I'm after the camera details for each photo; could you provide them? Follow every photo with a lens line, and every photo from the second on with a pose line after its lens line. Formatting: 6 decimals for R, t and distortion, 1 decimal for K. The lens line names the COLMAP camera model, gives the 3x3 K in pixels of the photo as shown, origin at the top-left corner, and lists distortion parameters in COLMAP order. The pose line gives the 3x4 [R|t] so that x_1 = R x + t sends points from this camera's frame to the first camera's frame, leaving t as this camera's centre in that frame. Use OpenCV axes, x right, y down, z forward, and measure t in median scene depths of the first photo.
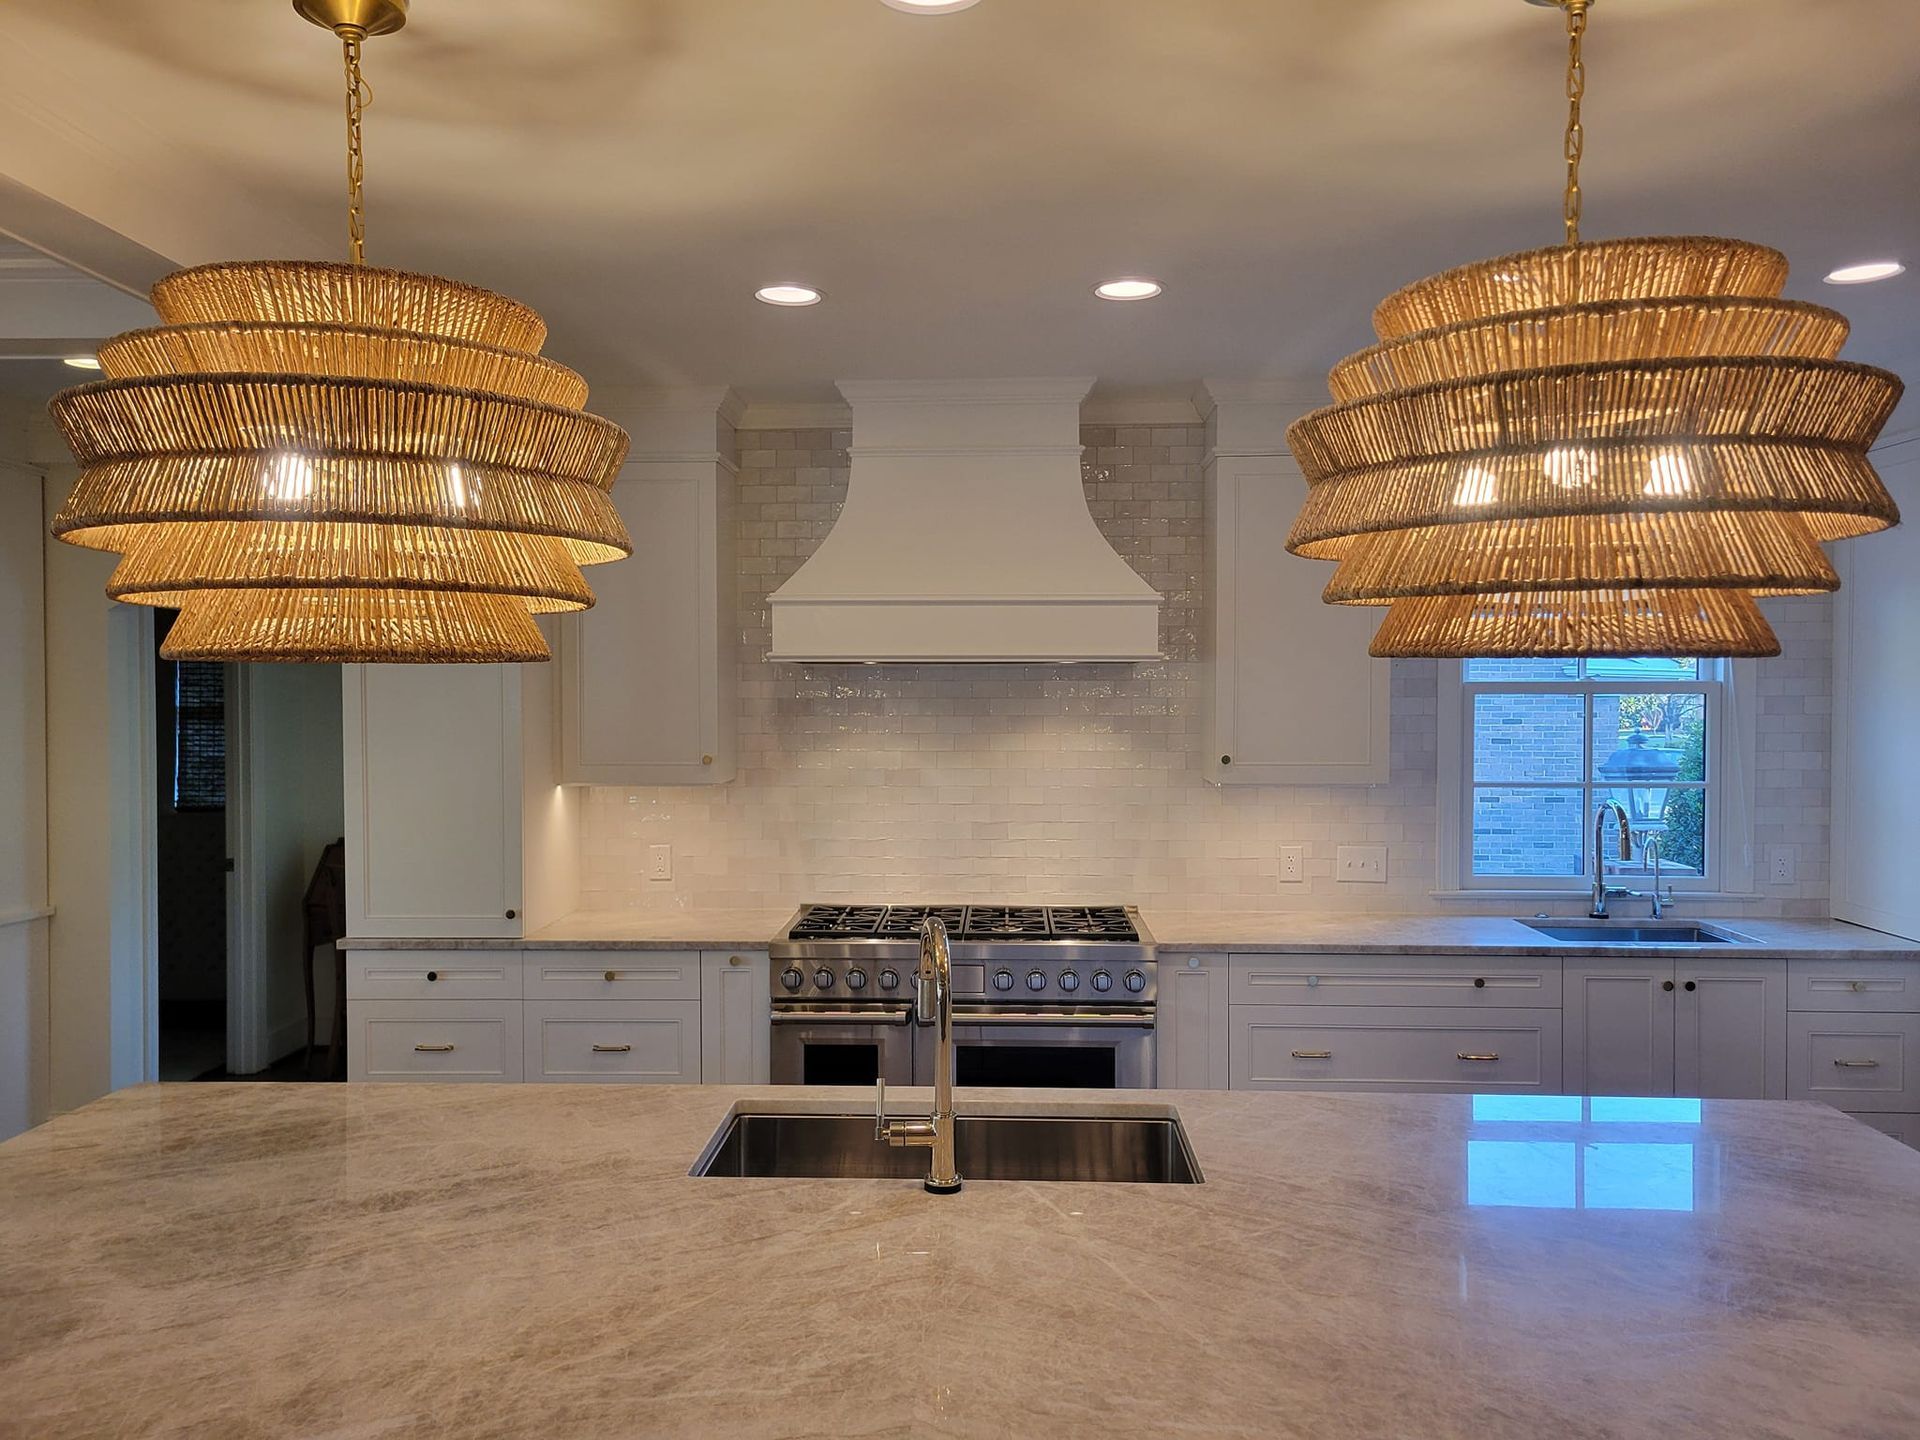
lens RADIAL K [[1431.3, 0, 960.0], [0, 1431.3, 720.0], [0, 0, 1]] dist [0.040167, 0.000169]
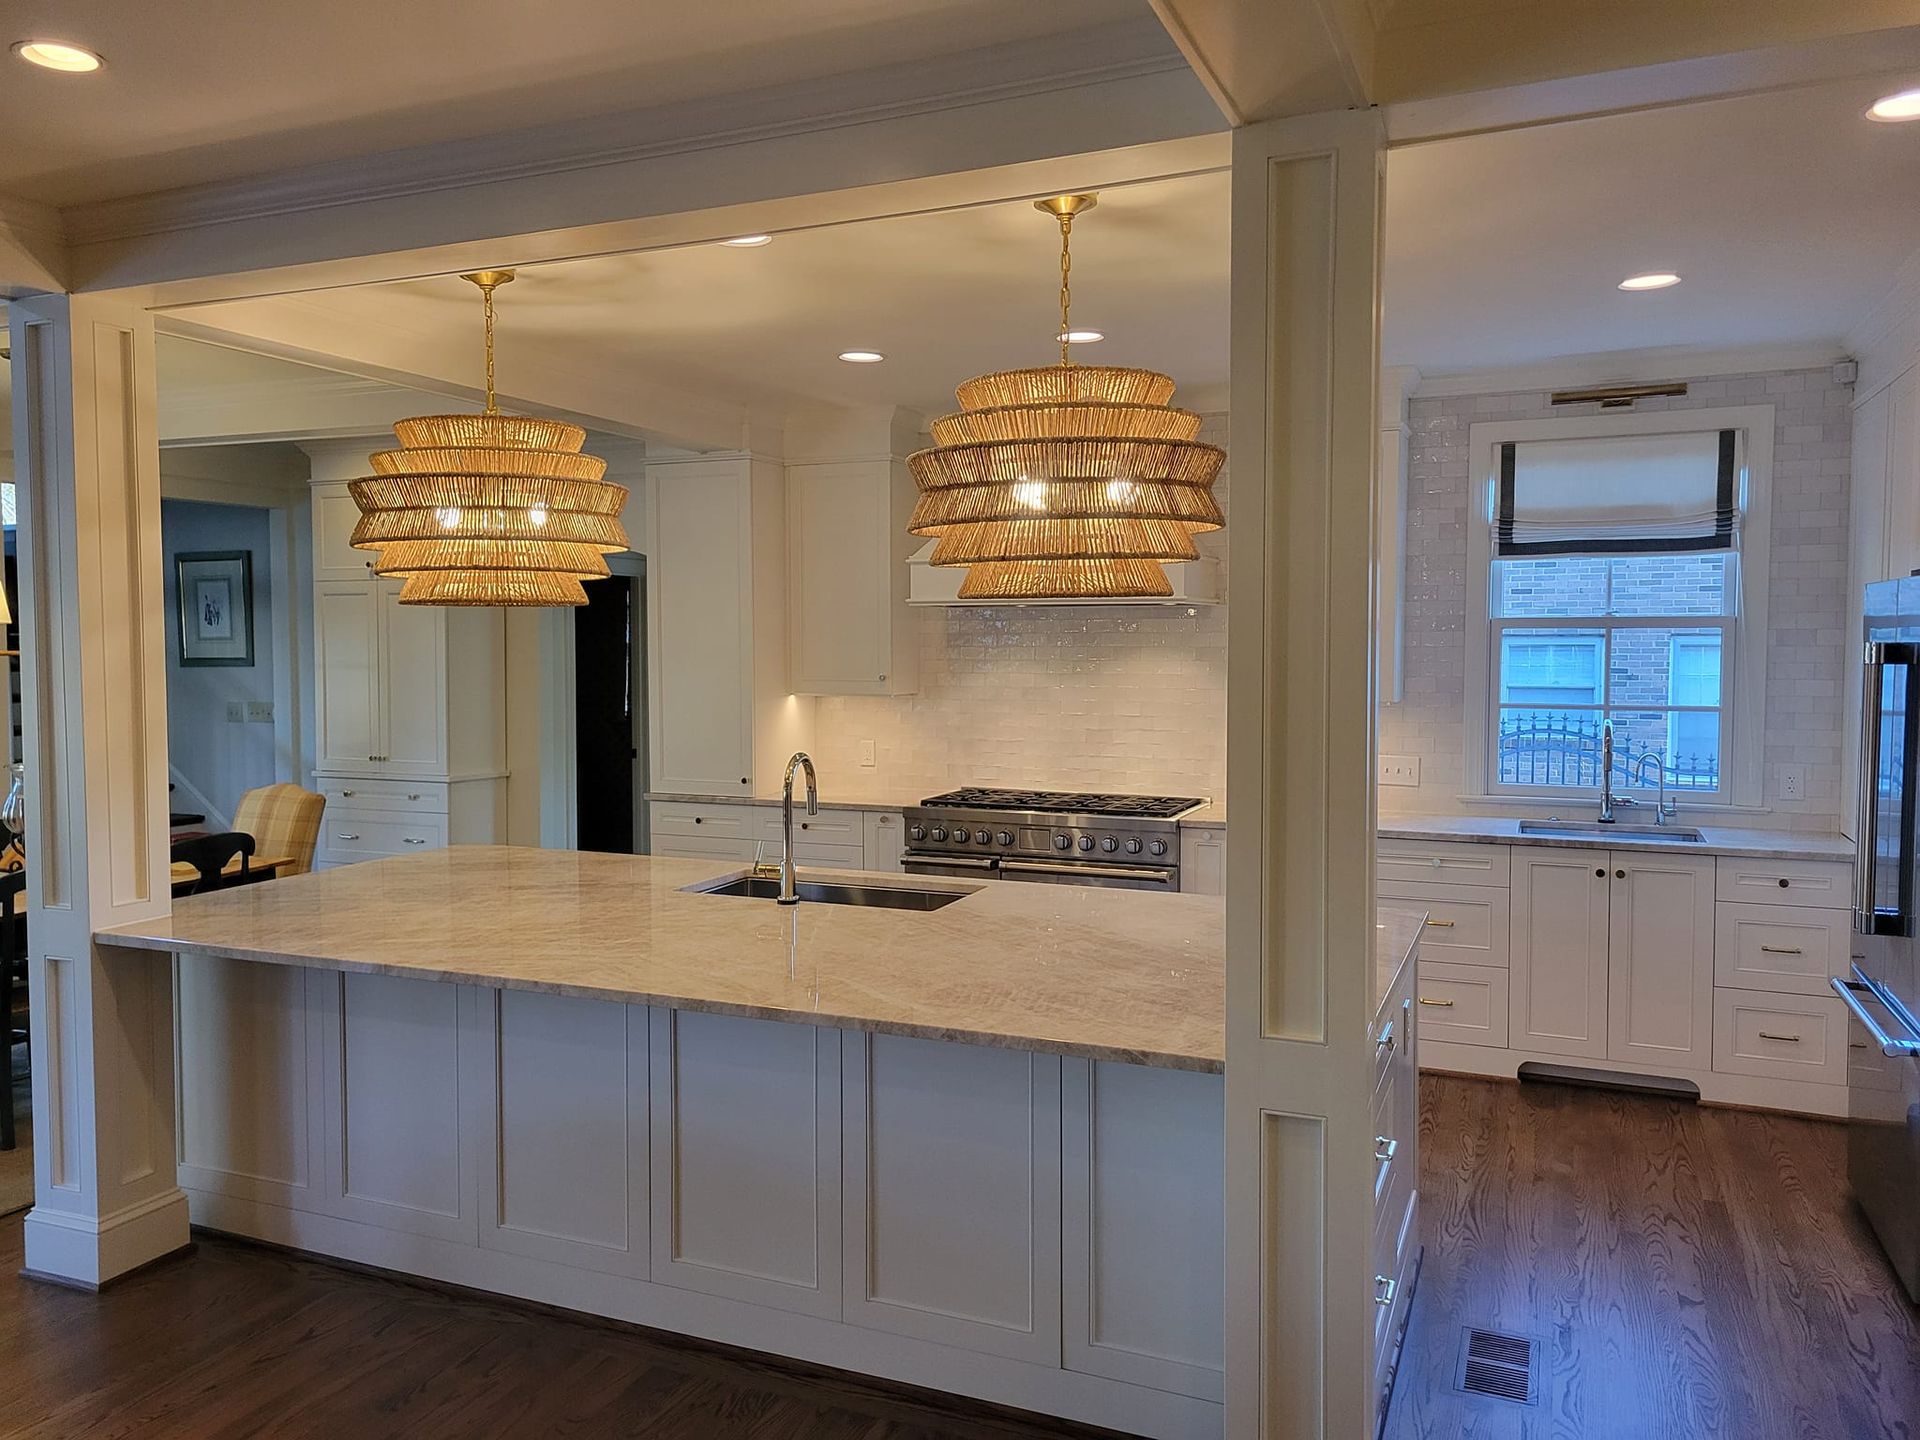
lens RADIAL K [[1431.3, 0, 960.0], [0, 1431.3, 720.0], [0, 0, 1]] dist [0.040167, 0.000169]
pose [[0.939143, 0.020496, -0.342914, 0.386187], [-0.007081, 0.999161, 0.040329, 0.013328], [0.343453, -0.035446, 0.938501, -0.283286]]
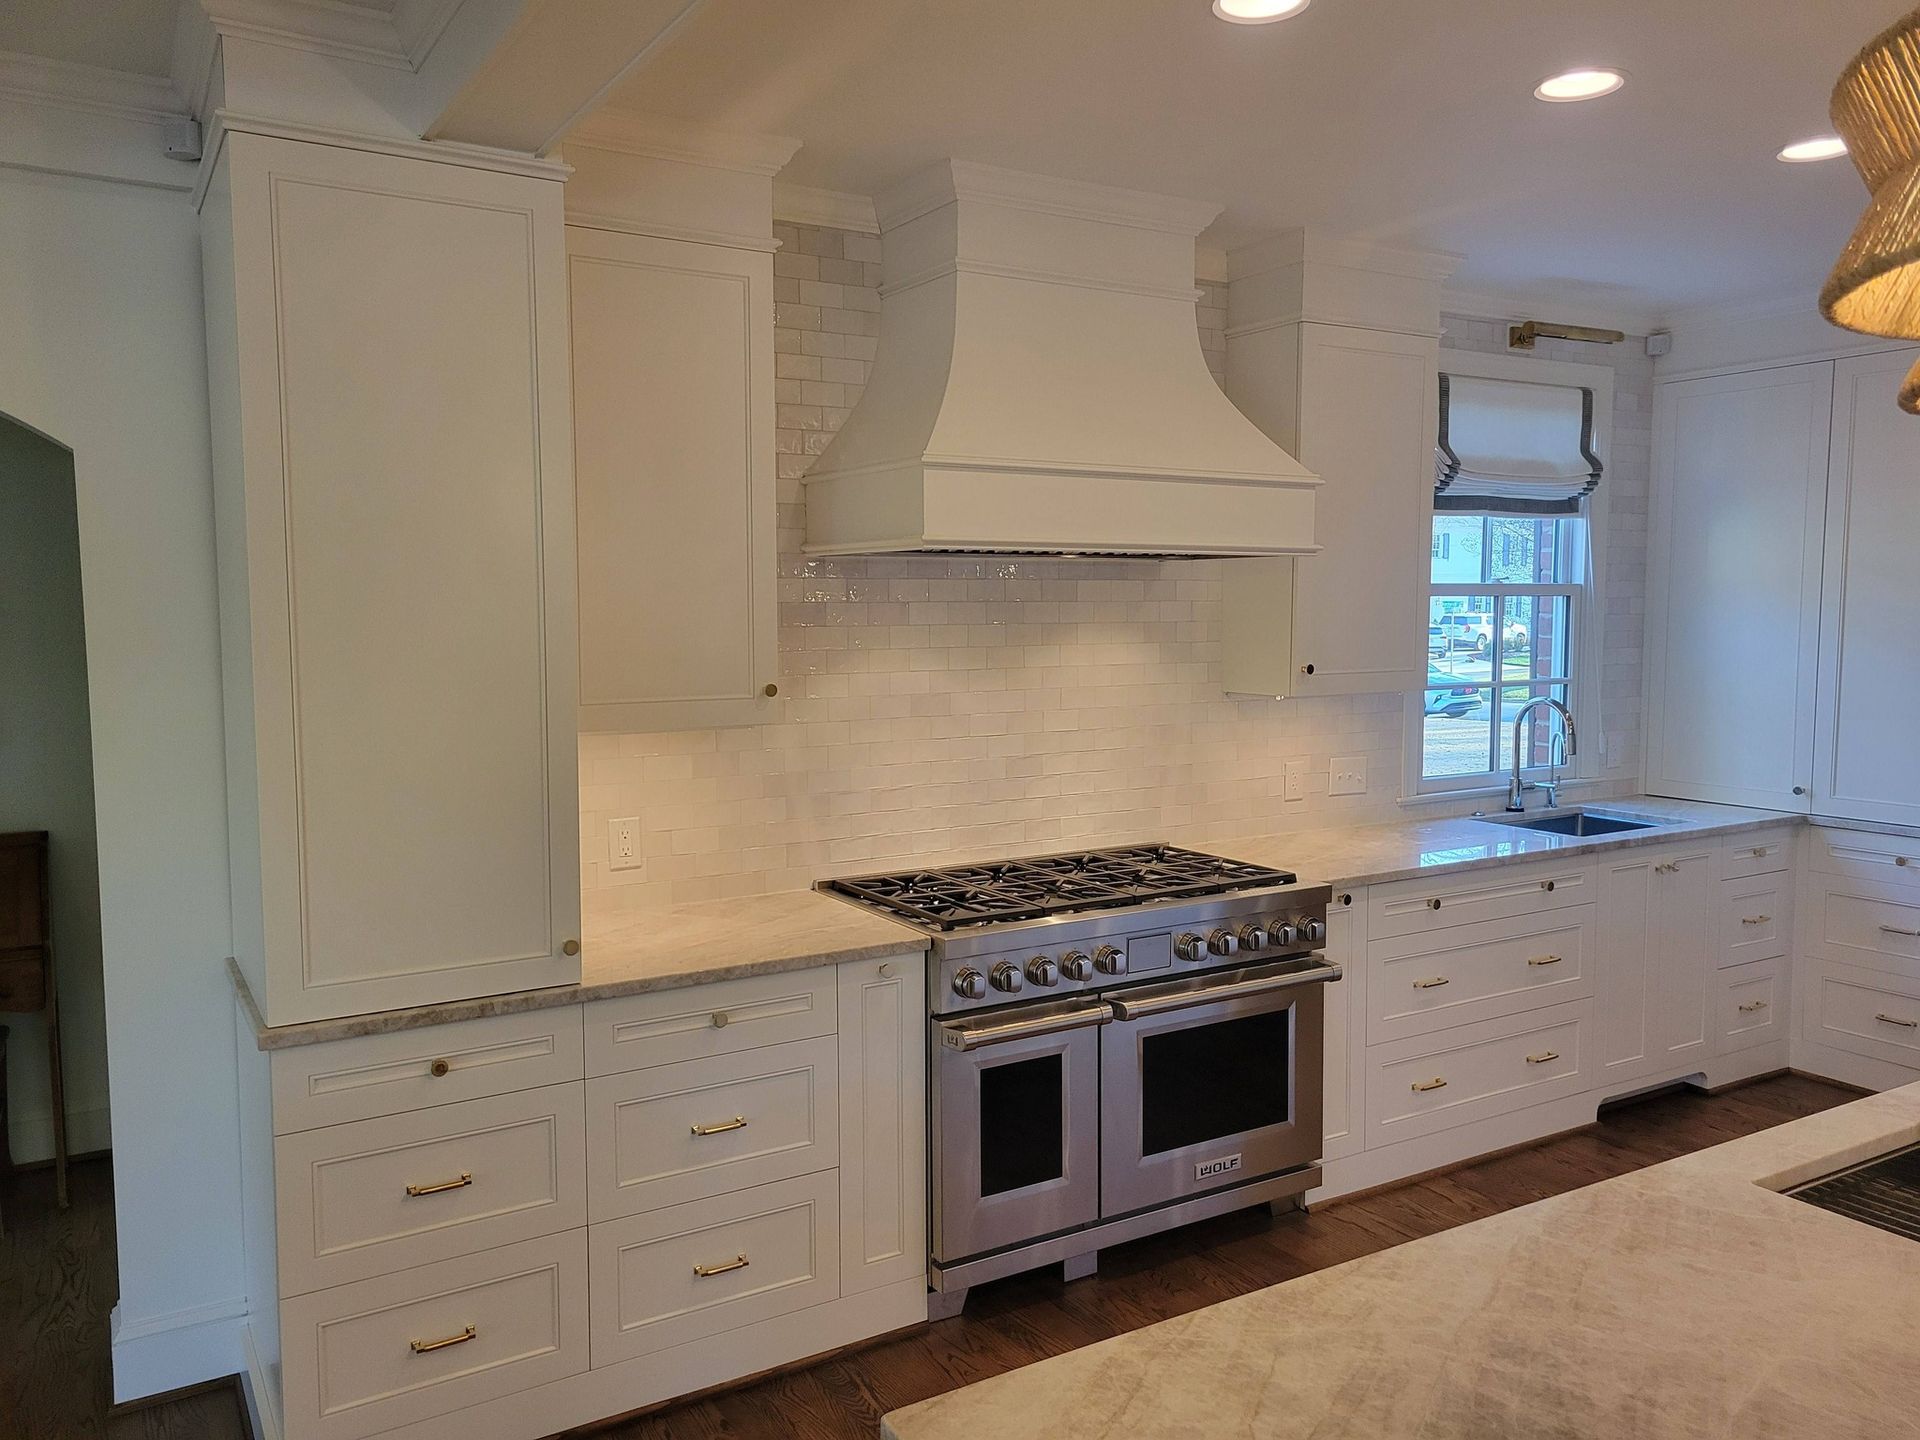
lens RADIAL K [[1423.3, 0, 960.0], [0, 1423.3, 720.0], [0, 0, 1]] dist [-0.001285, 0.182264]
pose [[0.837165, -0.045642, 0.545042, -0.498686], [0.013783, 0.997956, 0.062398, 0.001023], [-0.546776, -0.044725, 0.836083, 0.393877]]
